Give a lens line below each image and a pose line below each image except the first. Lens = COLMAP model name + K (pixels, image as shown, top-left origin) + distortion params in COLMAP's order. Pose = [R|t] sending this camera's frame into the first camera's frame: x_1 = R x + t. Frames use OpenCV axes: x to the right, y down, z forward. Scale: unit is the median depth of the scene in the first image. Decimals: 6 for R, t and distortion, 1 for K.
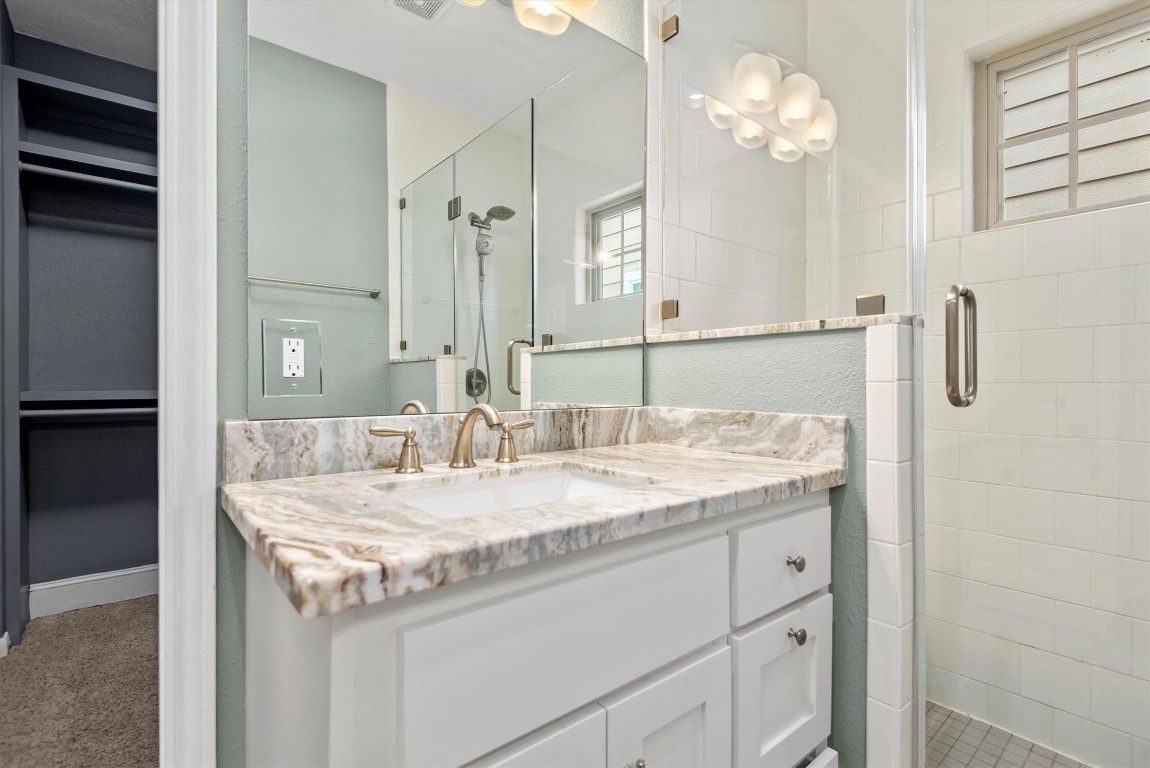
lens RADIAL K [[527.2, 0, 565.6], [0, 527.2, 390.0], [0, 0, 1]] dist [0.024378, -0.017535]
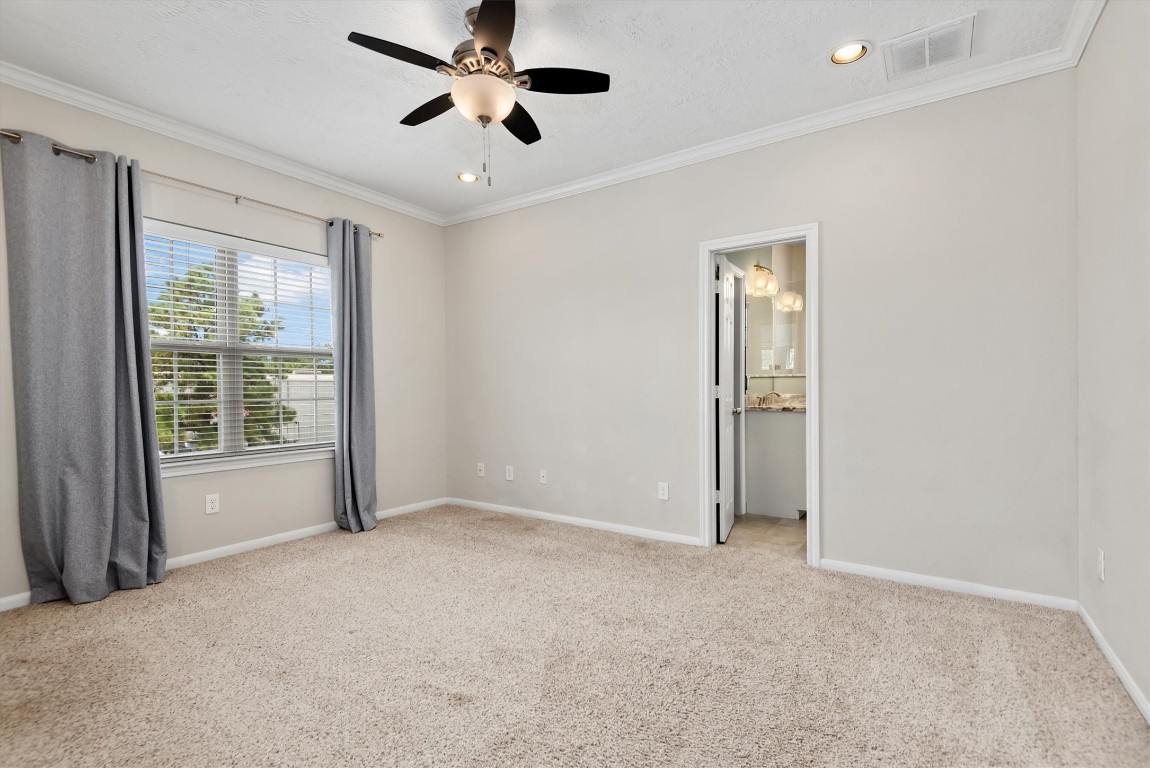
lens RADIAL K [[527.2, 0, 565.6], [0, 527.2, 390.0], [0, 0, 1]] dist [0.024378, -0.017535]
pose [[0.959000, -0.006360, 0.283334, -2.755519], [0.008937, 0.999930, -0.007806, 0.022219], [-0.283264, 0.010018, 0.958990, -2.556141]]
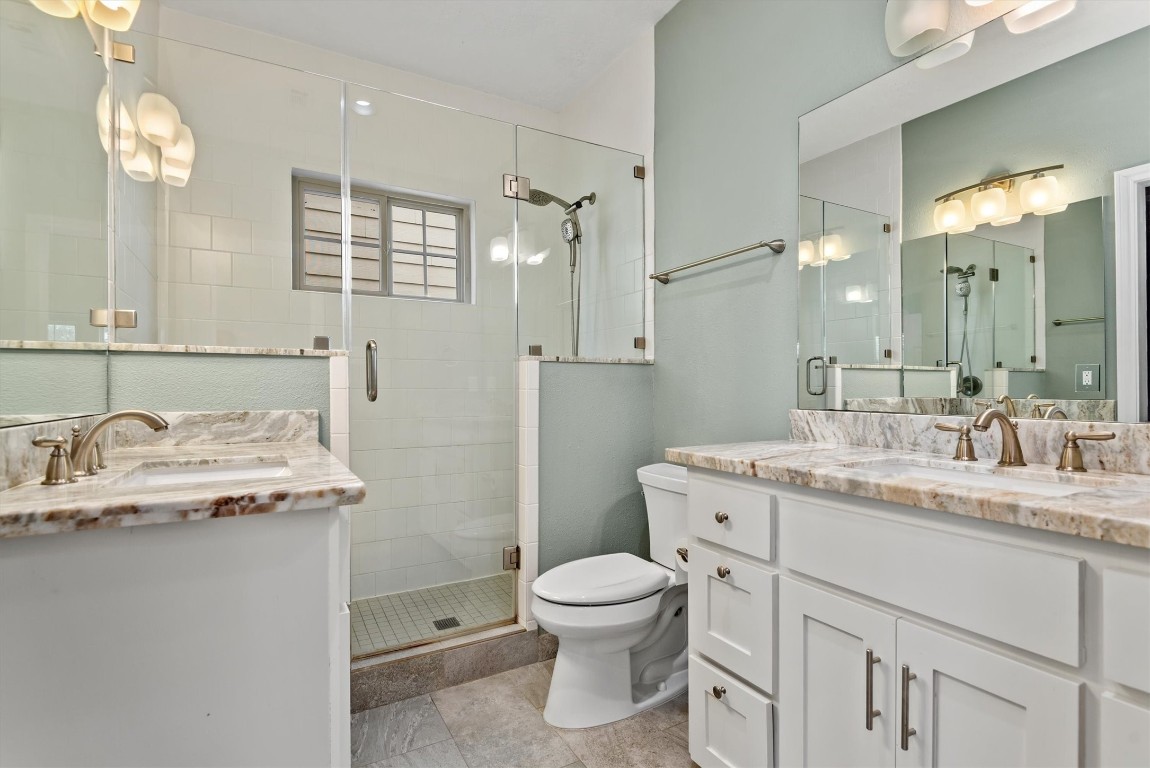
lens RADIAL K [[543.4, 0, 577.0], [0, 543.4, 395.8], [0, 0, 1]] dist [0.037874, -0.042674]
pose [[0.163451, -0.011005, 0.986490, -0.895836], [0.015121, 0.999848, 0.008648, 0.003382], [-0.986436, 0.013504, 0.163592, -0.059365]]
